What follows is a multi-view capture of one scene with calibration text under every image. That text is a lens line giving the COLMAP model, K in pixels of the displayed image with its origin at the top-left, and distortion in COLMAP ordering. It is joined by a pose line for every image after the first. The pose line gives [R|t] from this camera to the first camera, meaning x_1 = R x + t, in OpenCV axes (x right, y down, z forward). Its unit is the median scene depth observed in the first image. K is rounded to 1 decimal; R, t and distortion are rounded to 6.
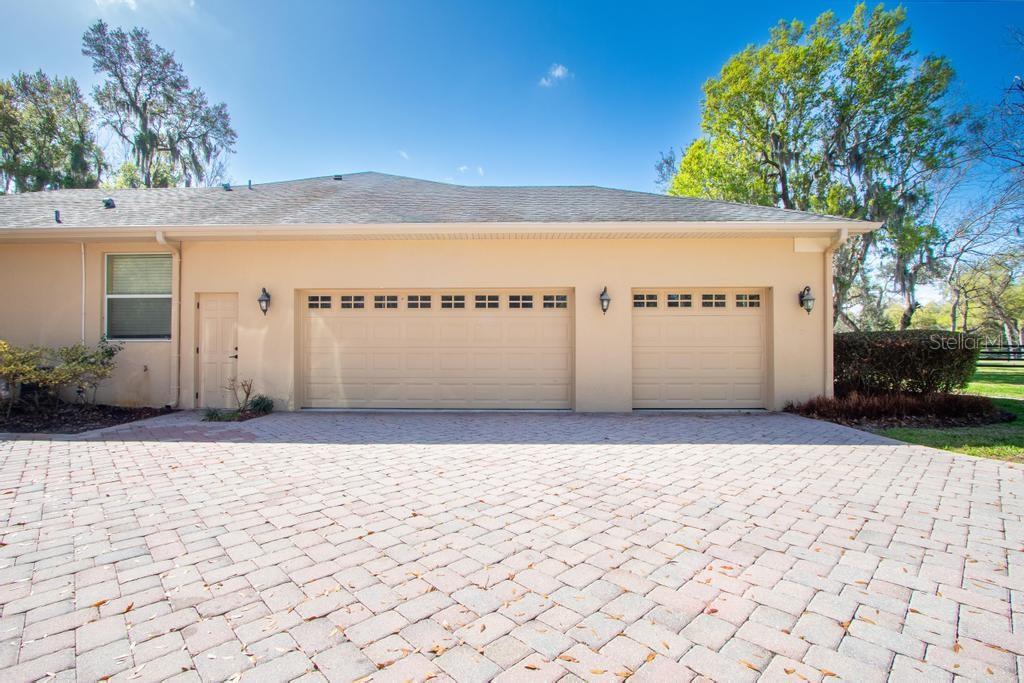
lens RADIAL K [[464.8, 0, 512.0], [0, 464.8, 341.5], [0, 0, 1]] dist [-0.019498, 0.000315]
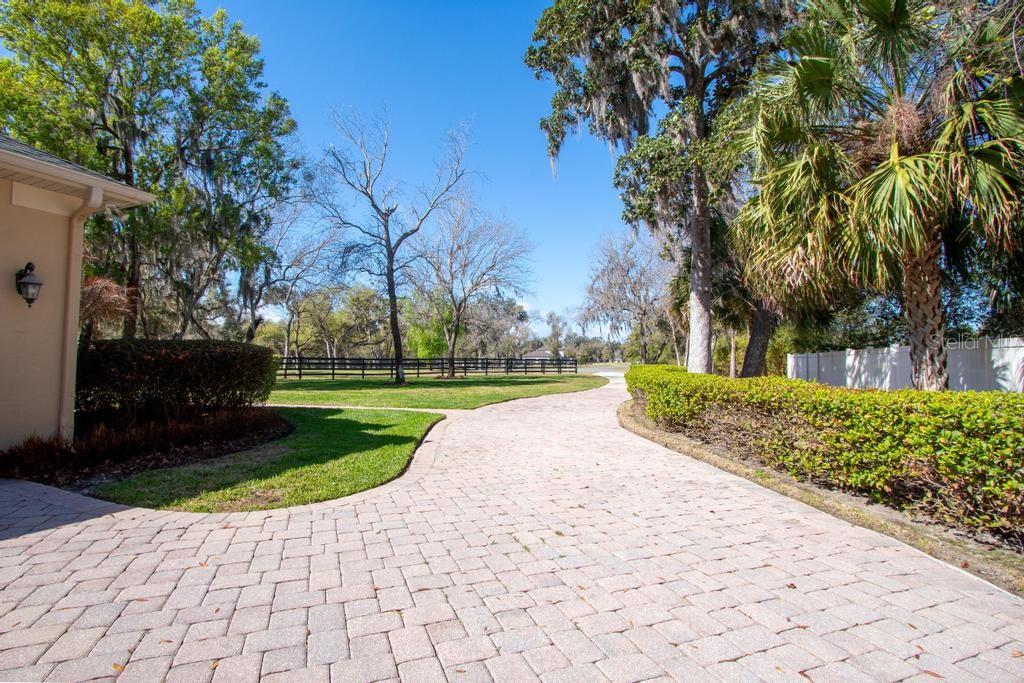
lens RADIAL K [[464.8, 0, 512.0], [0, 464.8, 341.5], [0, 0, 1]] dist [-0.019498, 0.000315]
pose [[0.361878, 0.040237, 0.931357, 0.099096], [-0.018524, 0.999181, -0.035970, -0.000541], [-0.932042, -0.004235, 0.362327, 0.053287]]
